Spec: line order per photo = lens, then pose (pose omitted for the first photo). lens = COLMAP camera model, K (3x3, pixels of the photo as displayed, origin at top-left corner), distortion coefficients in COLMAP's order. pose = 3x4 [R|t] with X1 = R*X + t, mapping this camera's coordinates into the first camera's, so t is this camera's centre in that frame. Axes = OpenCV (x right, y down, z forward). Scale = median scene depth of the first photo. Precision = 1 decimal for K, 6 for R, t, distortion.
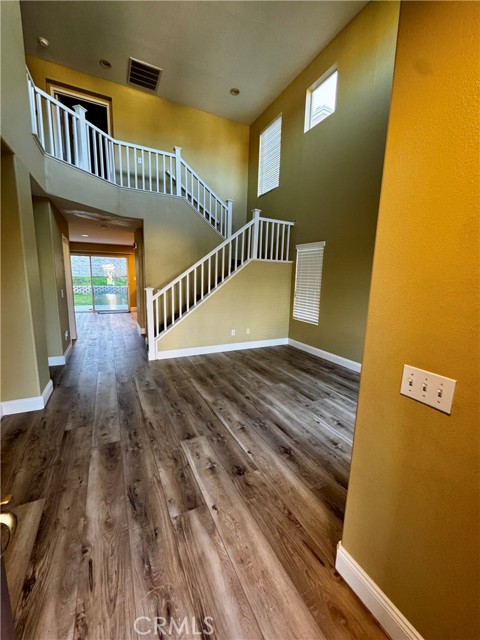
lens RADIAL K [[256.0, 0, 240.0], [0, 256.0, 320.0], [0, 0, 1]] dist [-0.002201, -0.000241]
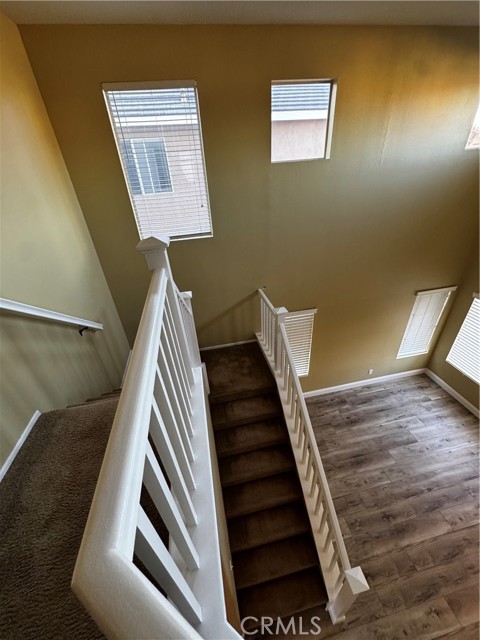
lens RADIAL K [[256.0, 0, 240.0], [0, 256.0, 320.0], [0, 0, 1]] dist [-0.002201, -0.000241]
pose [[0.264732, -0.539003, 0.799620, -0.653511], [0.222967, 0.840948, 0.493043, -1.025164], [-0.938191, 0.047765, 0.342806, 1.233602]]
